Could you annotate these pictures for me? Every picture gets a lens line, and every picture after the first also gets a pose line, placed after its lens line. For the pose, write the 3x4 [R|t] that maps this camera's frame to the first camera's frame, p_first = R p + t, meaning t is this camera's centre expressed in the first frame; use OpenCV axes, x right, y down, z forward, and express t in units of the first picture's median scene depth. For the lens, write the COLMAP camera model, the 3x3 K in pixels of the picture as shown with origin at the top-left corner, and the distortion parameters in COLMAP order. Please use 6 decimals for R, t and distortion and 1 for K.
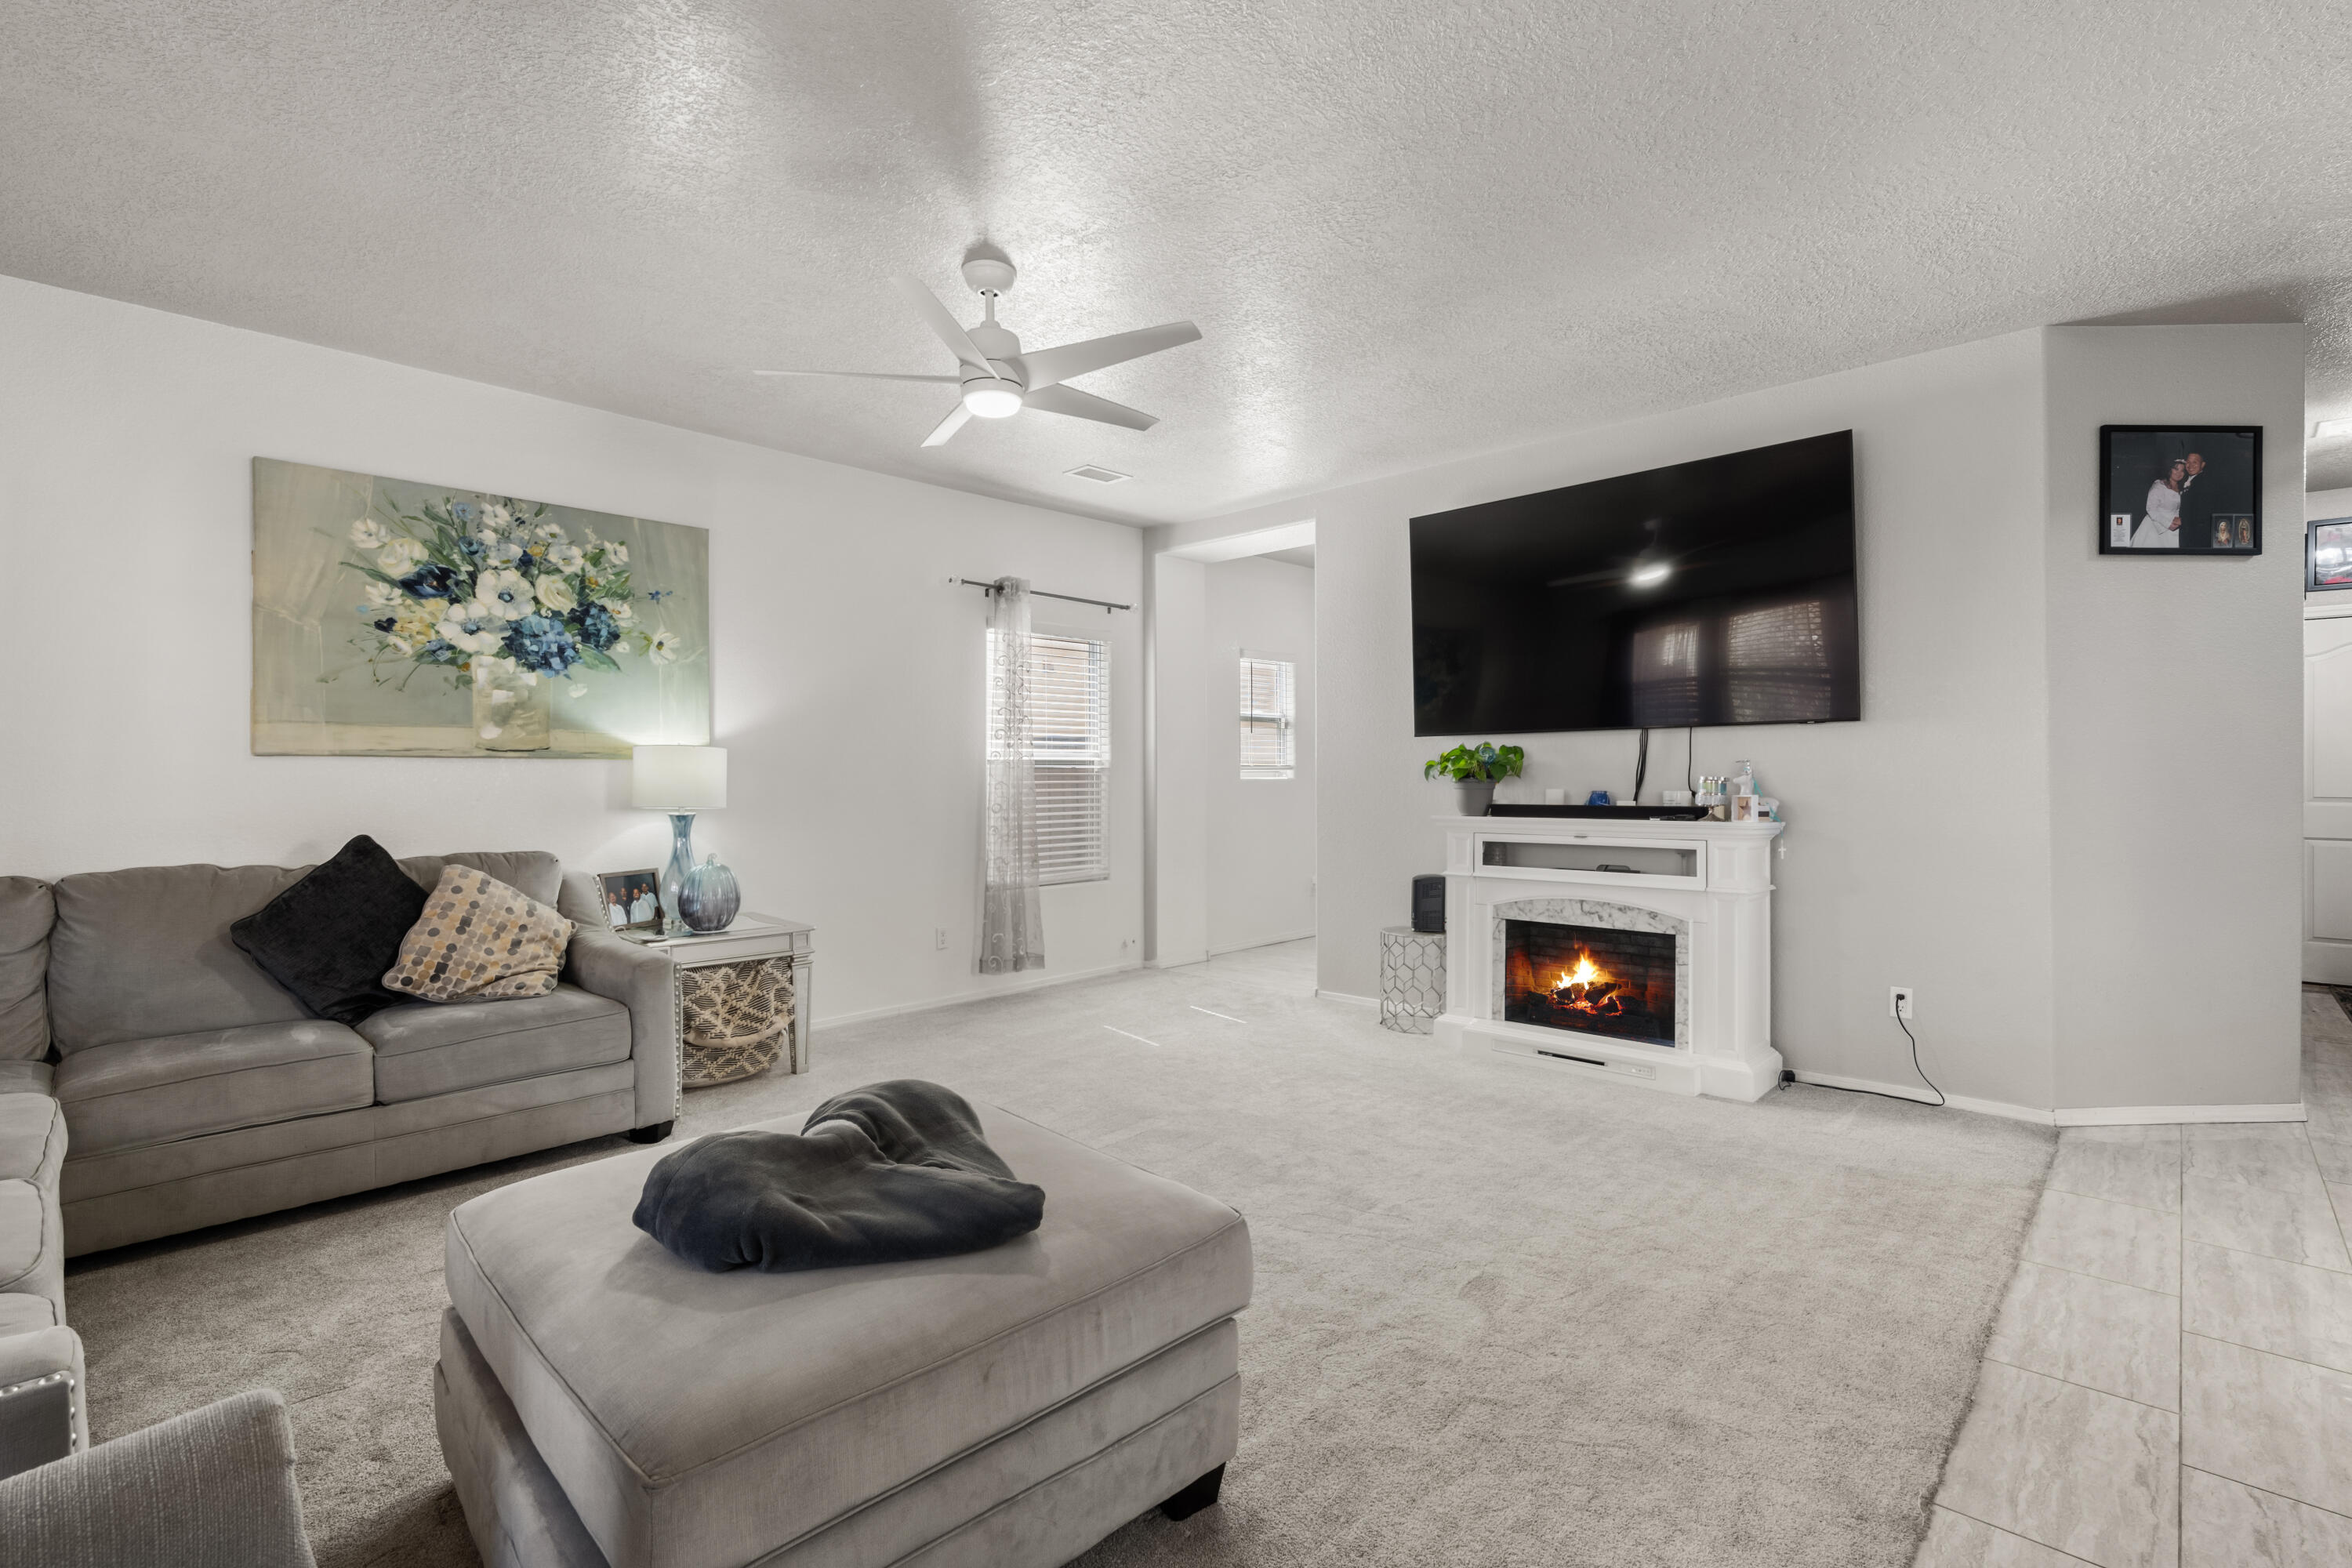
lens RADIAL K [[1067.8, 0, 1182.9], [0, 1067.8, 772.5], [0, 0, 1]] dist [-0.002520, 0.000886]
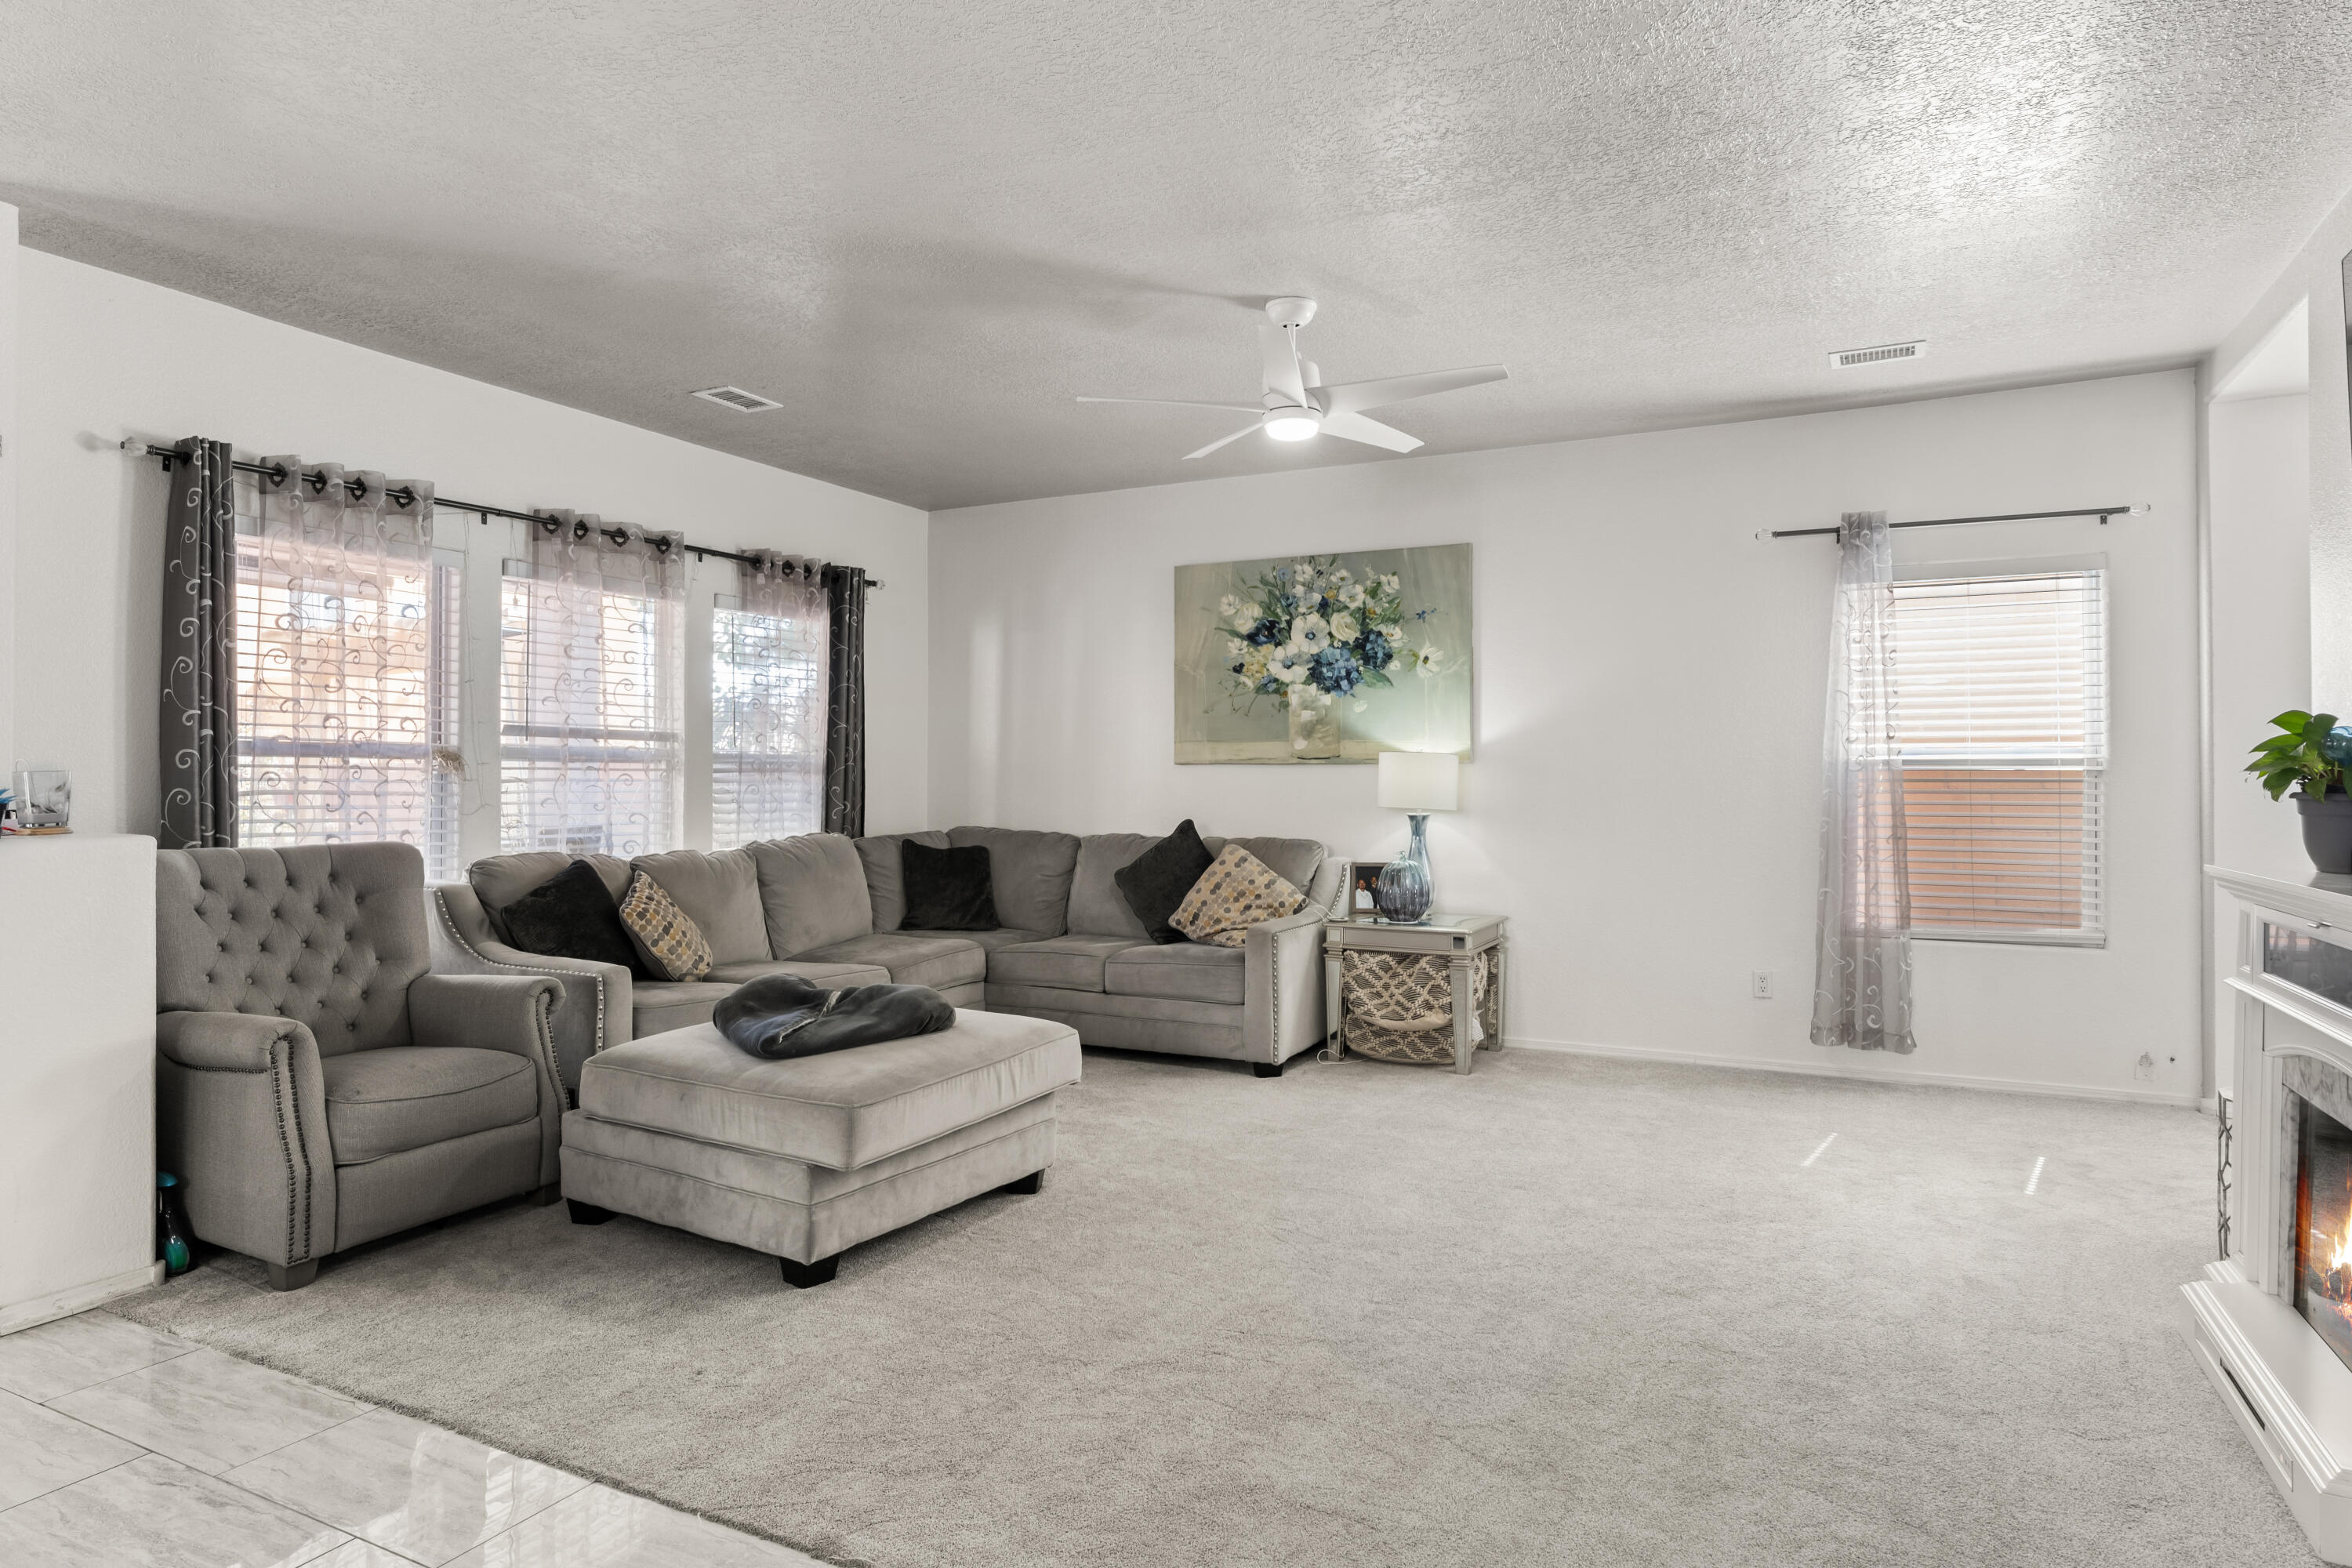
lens RADIAL K [[1343.4, 0, 1173.8], [0, 1343.4, 754.7], [0, 0, 1]] dist [-0.002681, 0.000772]
pose [[0.286803, -0.011952, -0.957915, 0.822406], [-0.000383, 0.999921, -0.012591, -0.005105], [0.957990, 0.003978, 0.286776, 0.392230]]
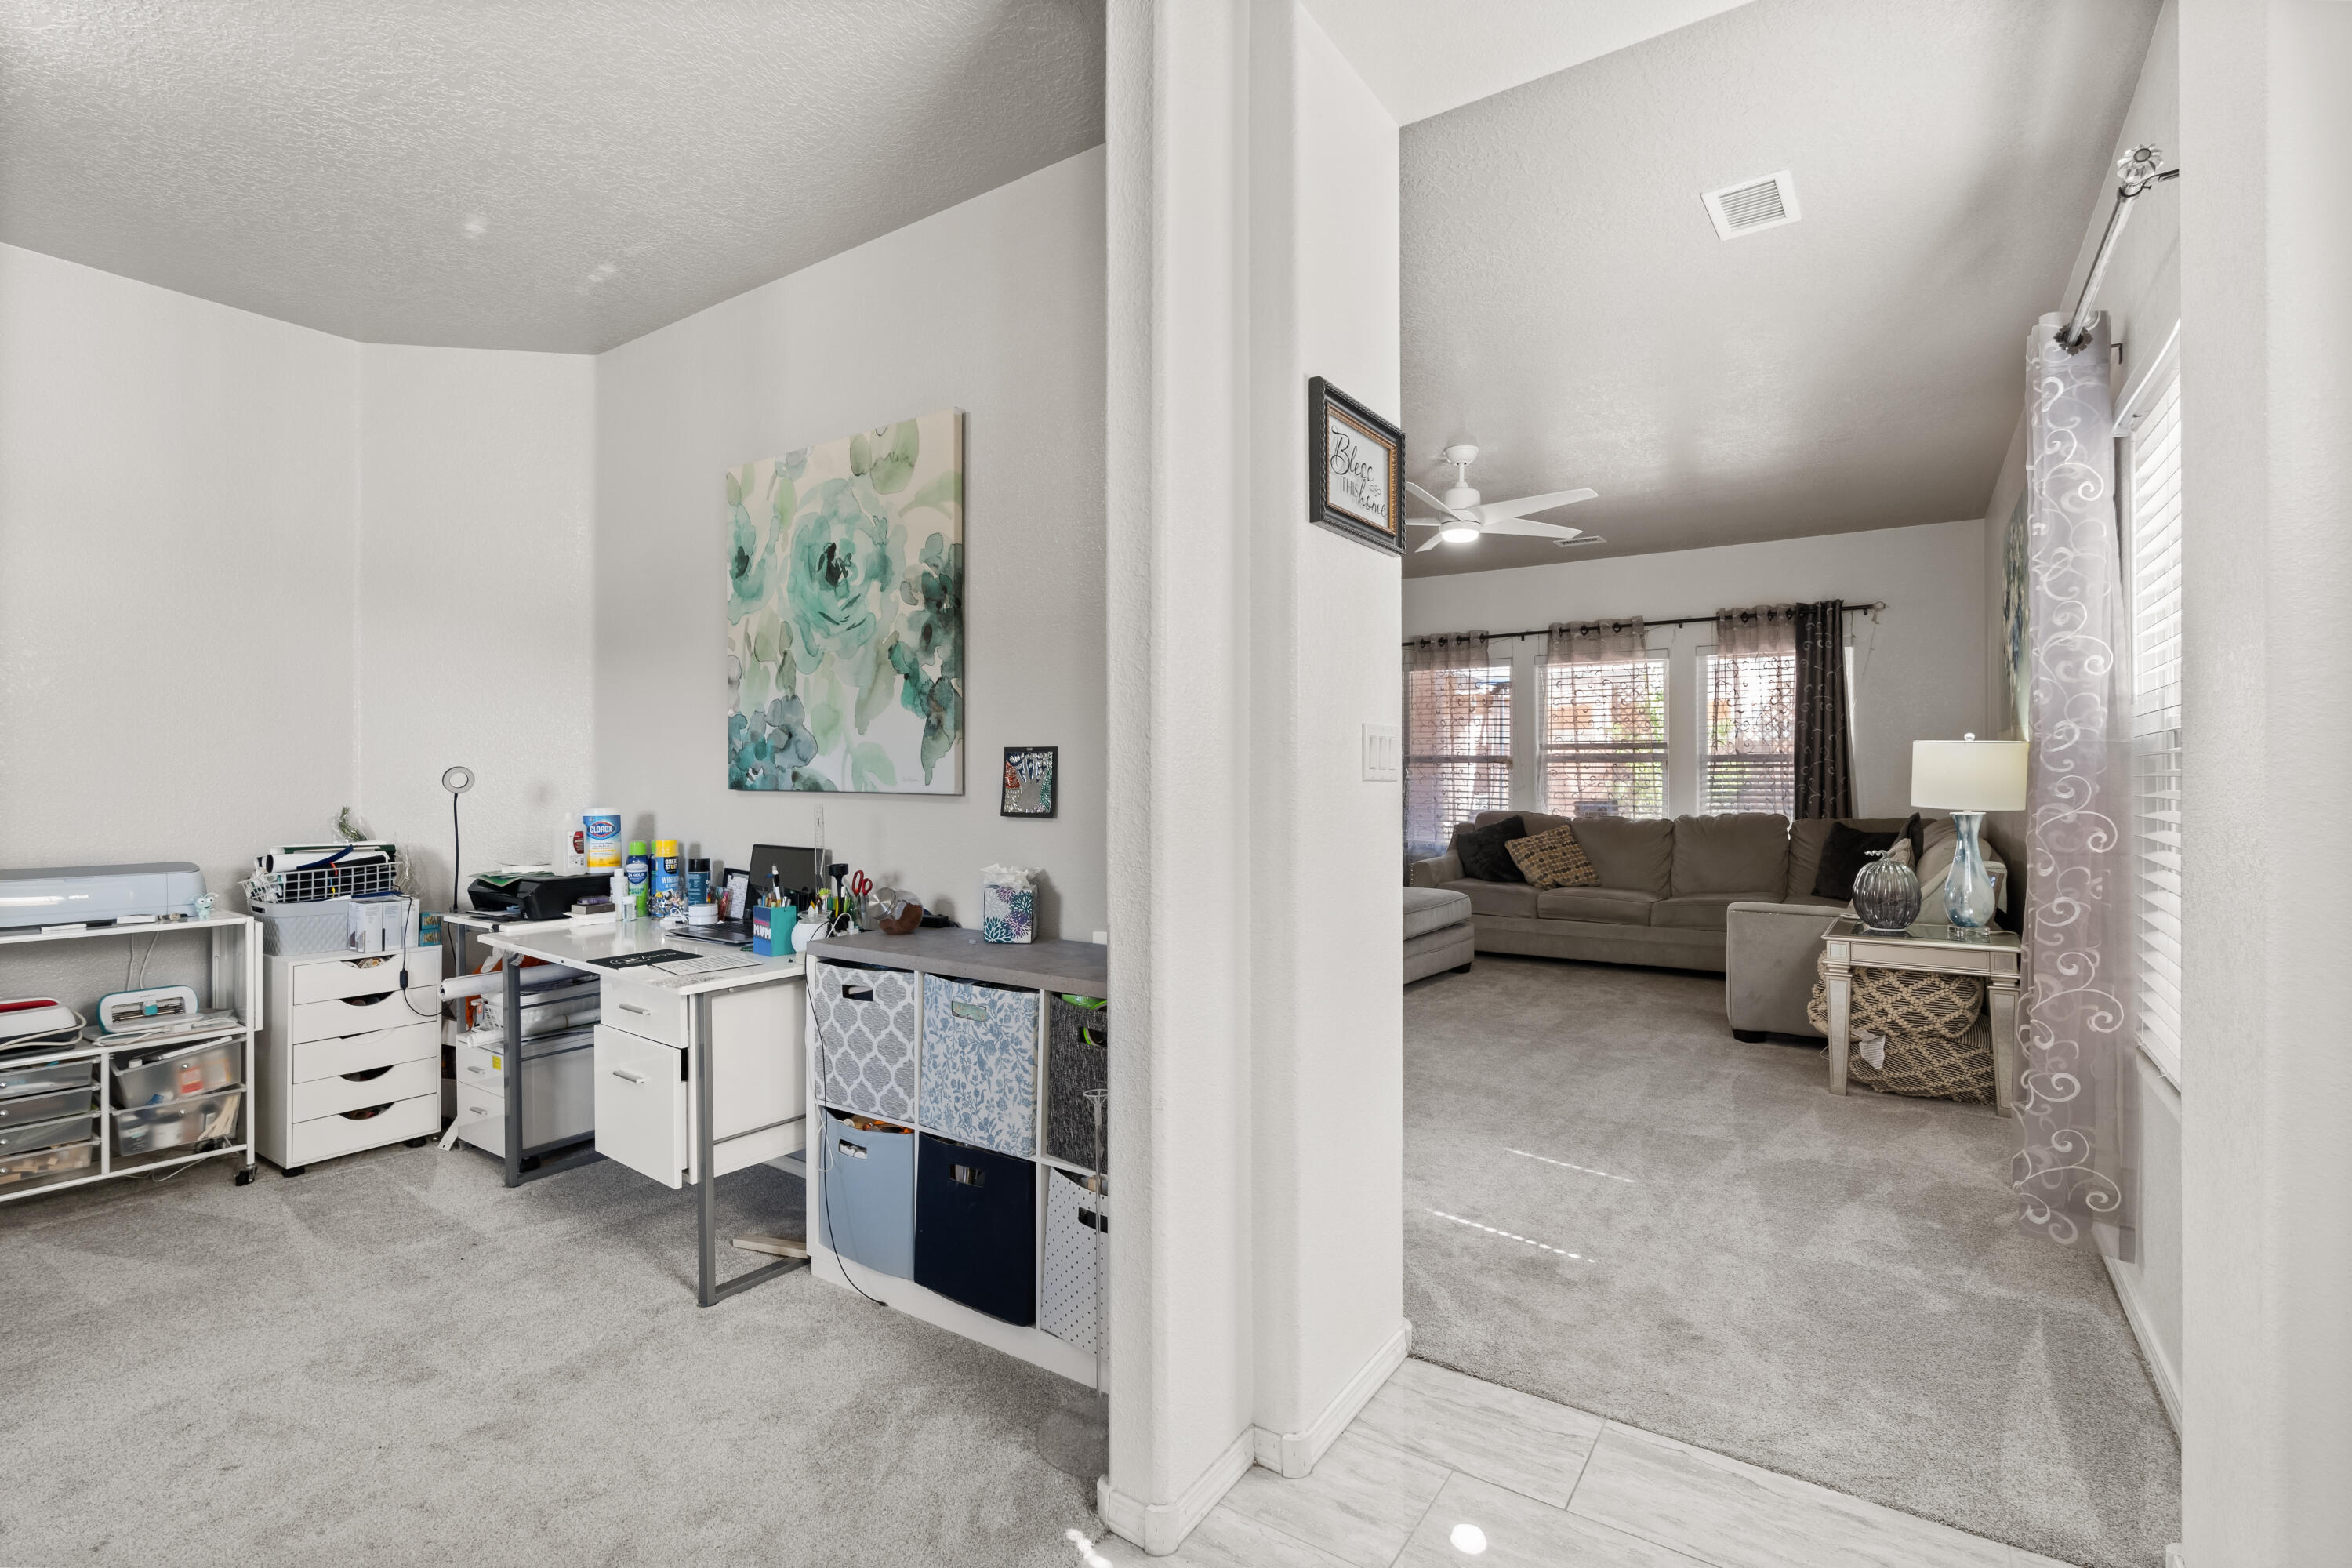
lens RADIAL K [[1084.2, 0, 1184.0], [0, 1084.2, 836.1], [0, 0, 1]] dist [-0.000667, -0.000042]
pose [[-0.985029, 0.014014, -0.171816, 0.389409], [0.004448, 0.998424, 0.055939, 0.004241], [0.172329, 0.054337, -0.983540, 1.937049]]
